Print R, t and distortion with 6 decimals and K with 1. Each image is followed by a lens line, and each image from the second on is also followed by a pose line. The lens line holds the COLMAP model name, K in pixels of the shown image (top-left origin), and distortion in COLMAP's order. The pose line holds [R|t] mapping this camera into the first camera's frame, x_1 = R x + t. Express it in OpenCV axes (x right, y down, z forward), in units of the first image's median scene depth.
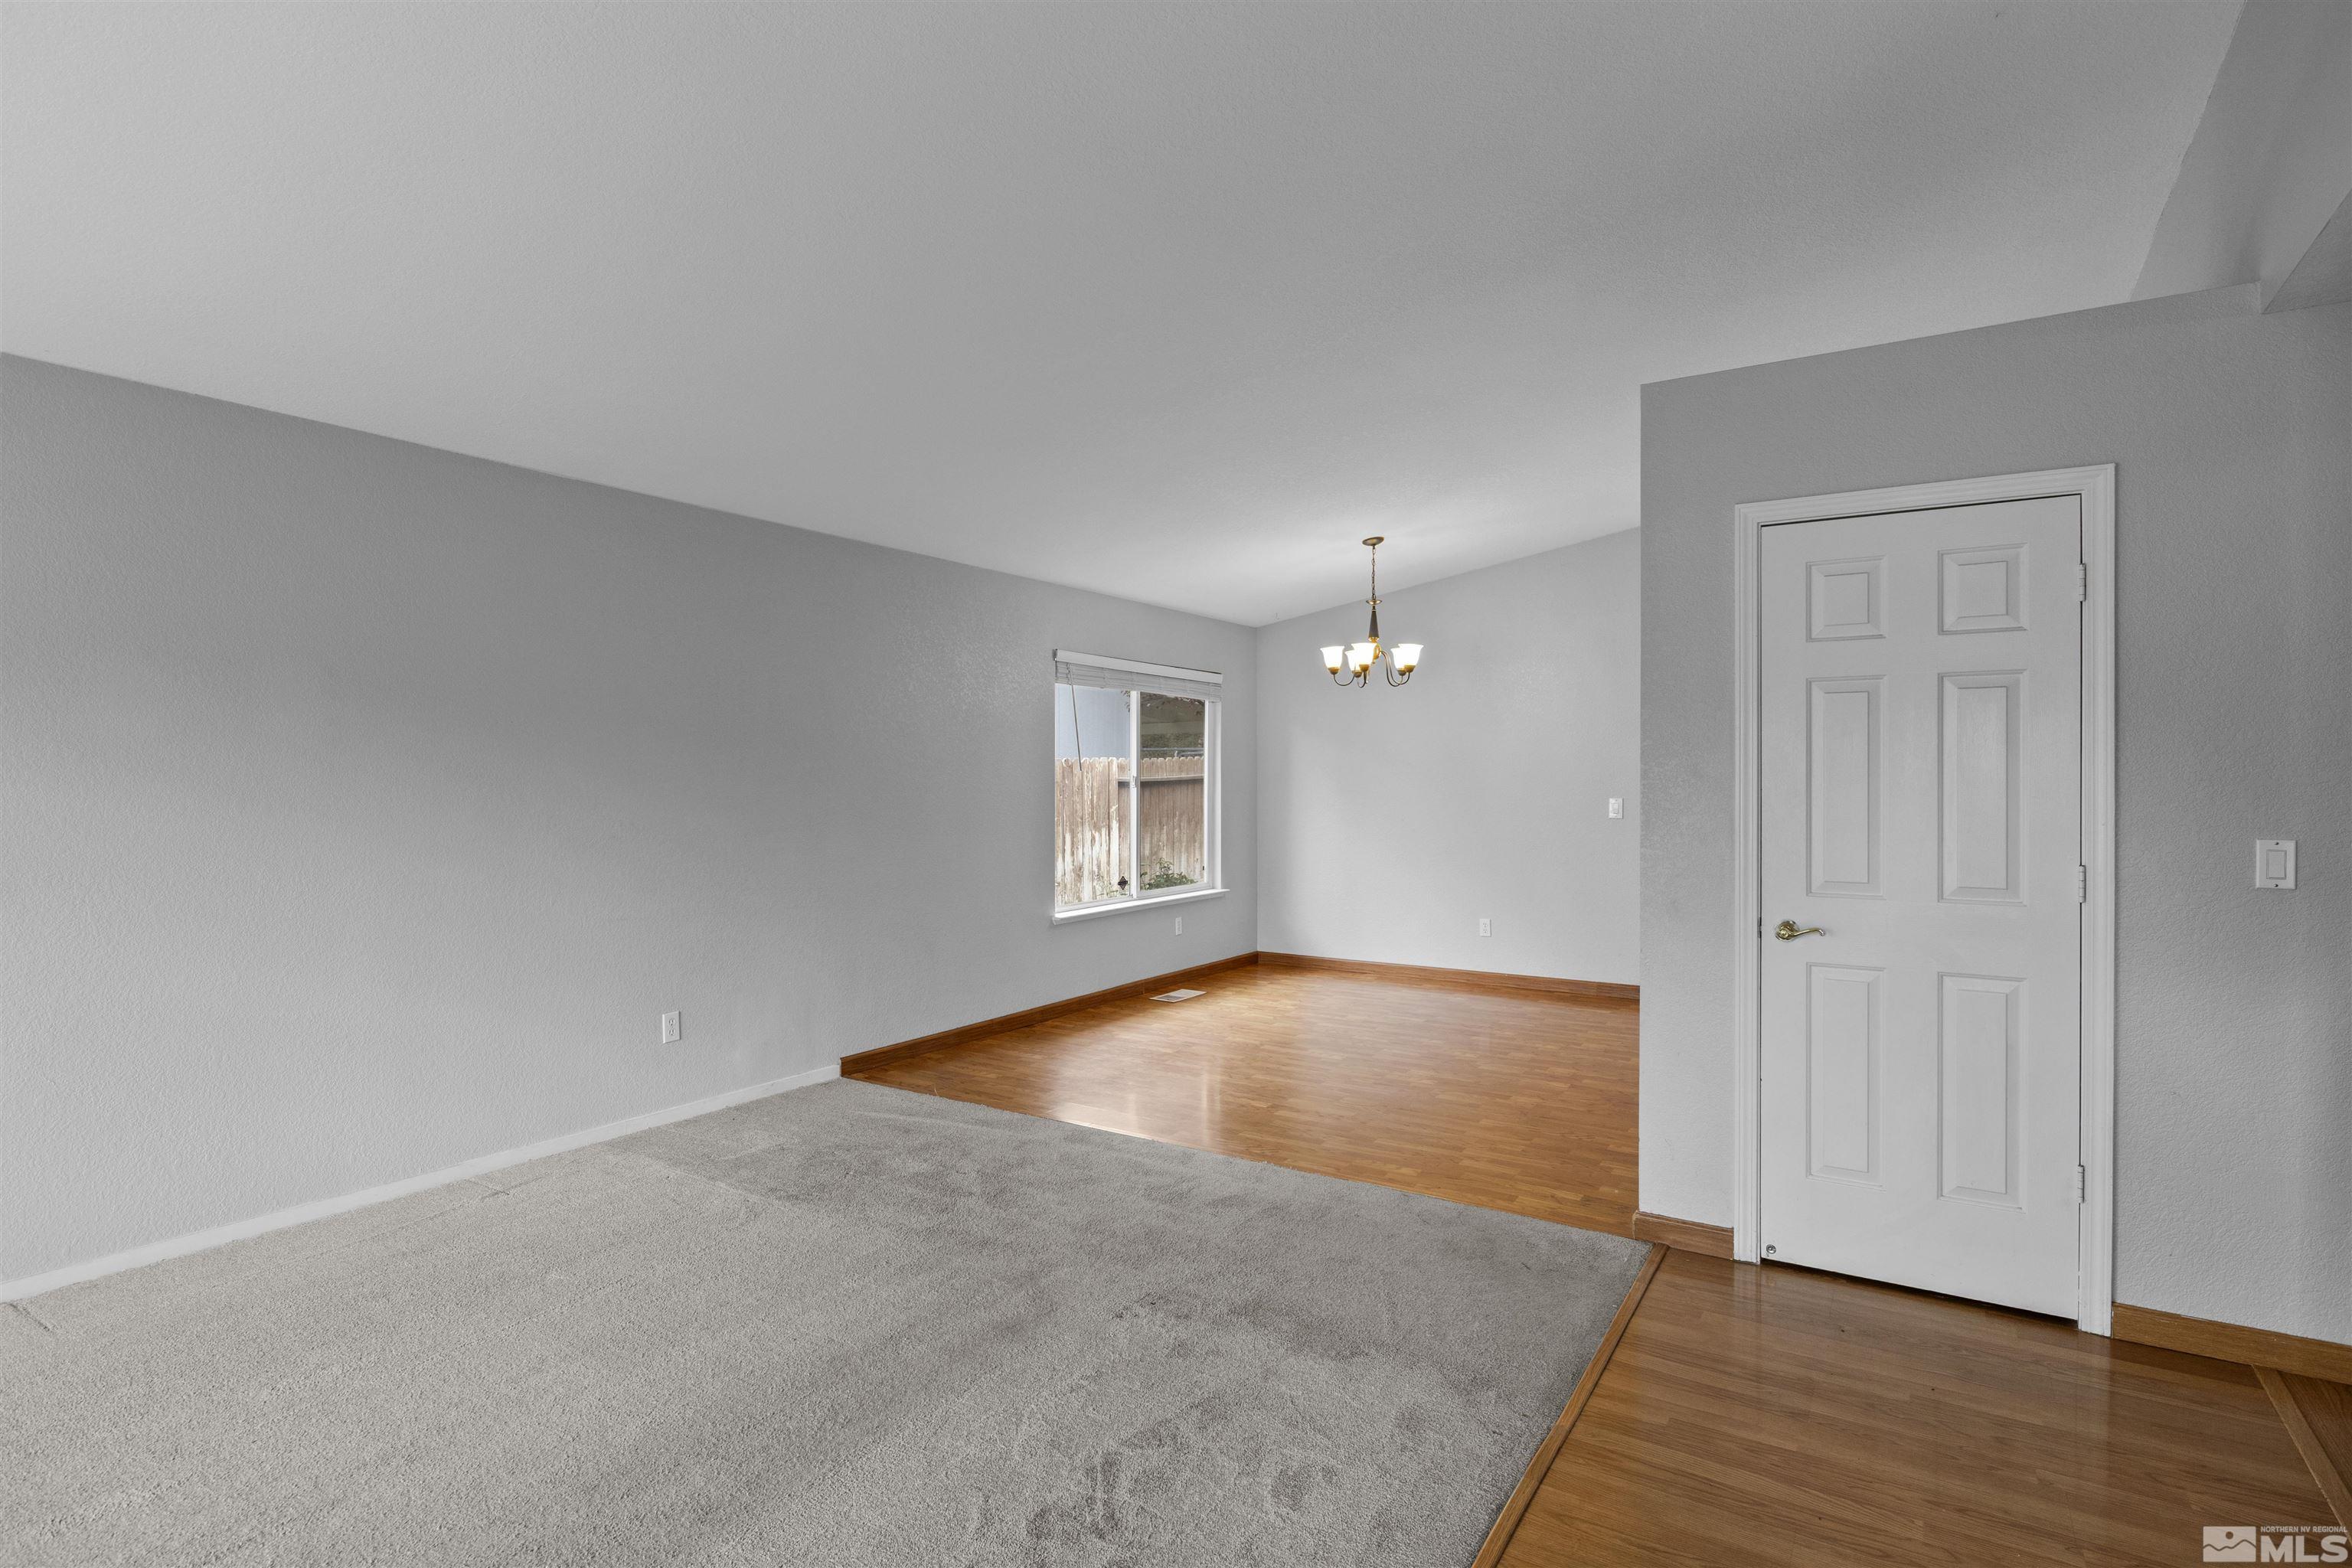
lens RADIAL K [[1192.3, 0, 1175.1], [0, 1192.3, 780.0], [0, 0, 1]] dist [-0.004186, -0.000355]
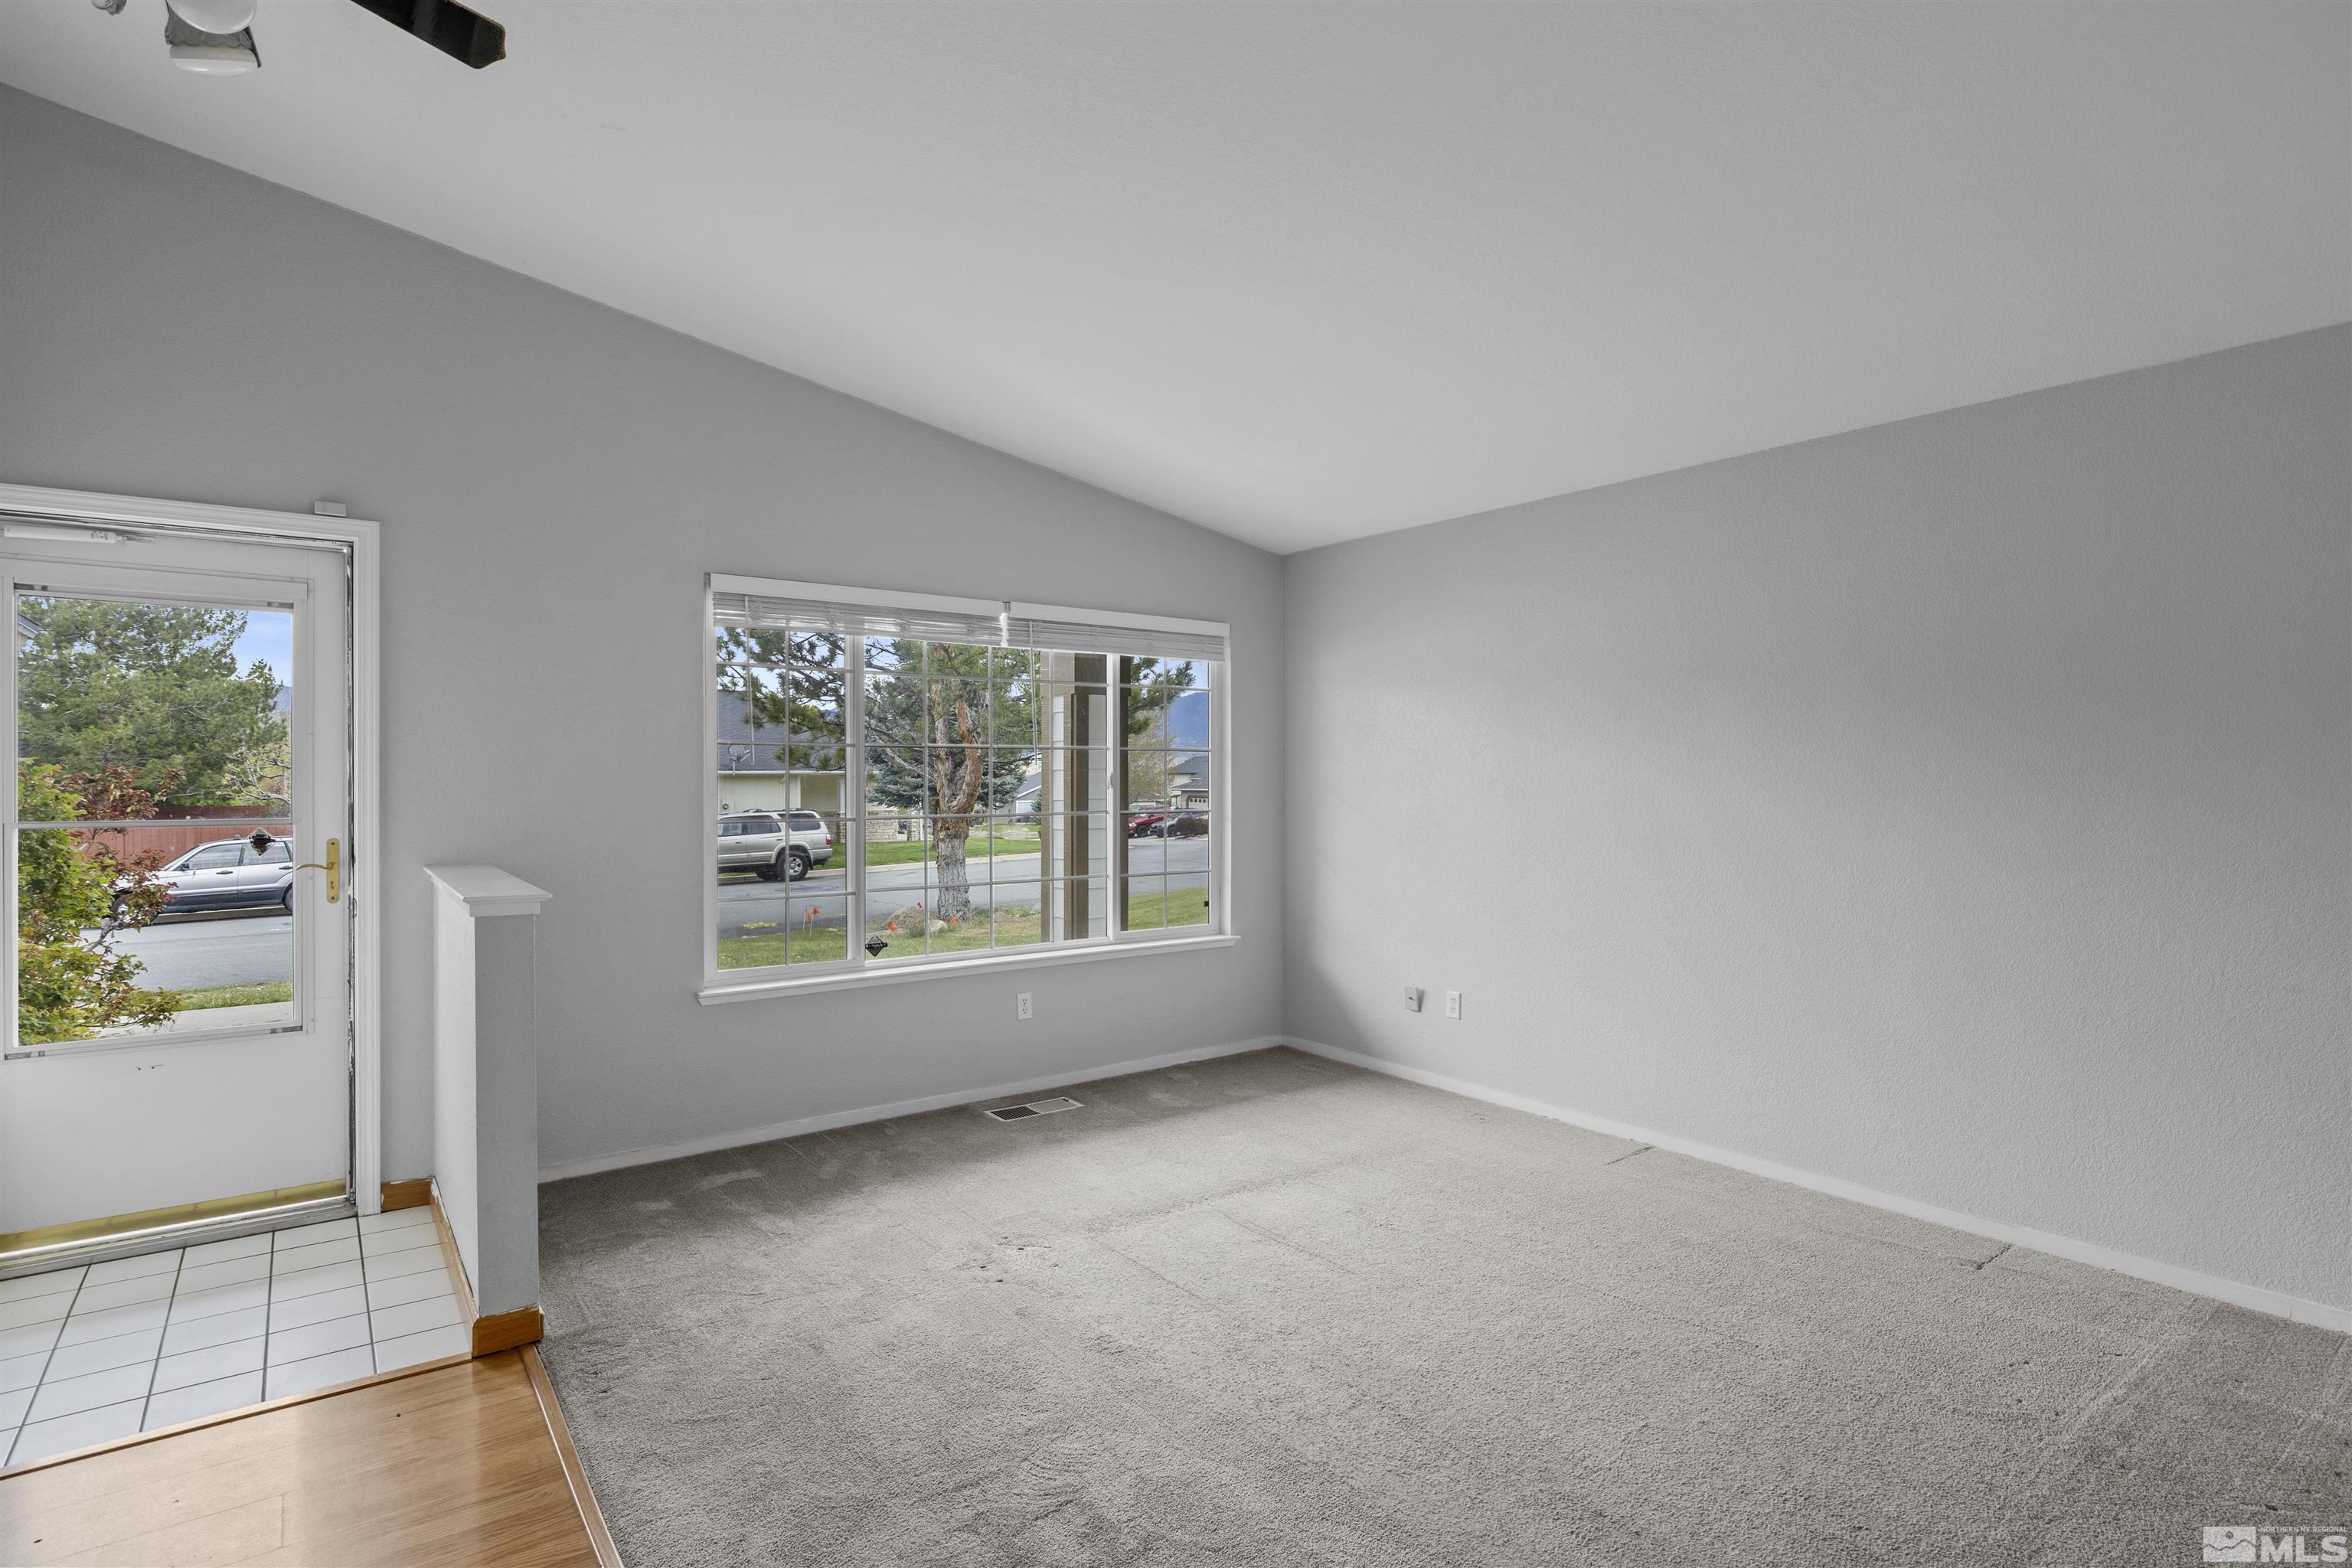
lens RADIAL K [[1192.3, 0, 1184.7], [0, 1192.3, 771.7], [0, 0, 1]] dist [-0.004186, -0.000355]
pose [[-0.367907, -0.001292, -0.929862, 0.434998], [-0.007430, 0.999971, 0.001550, -0.002475], [0.929833, 0.007479, -0.367906, 0.786158]]
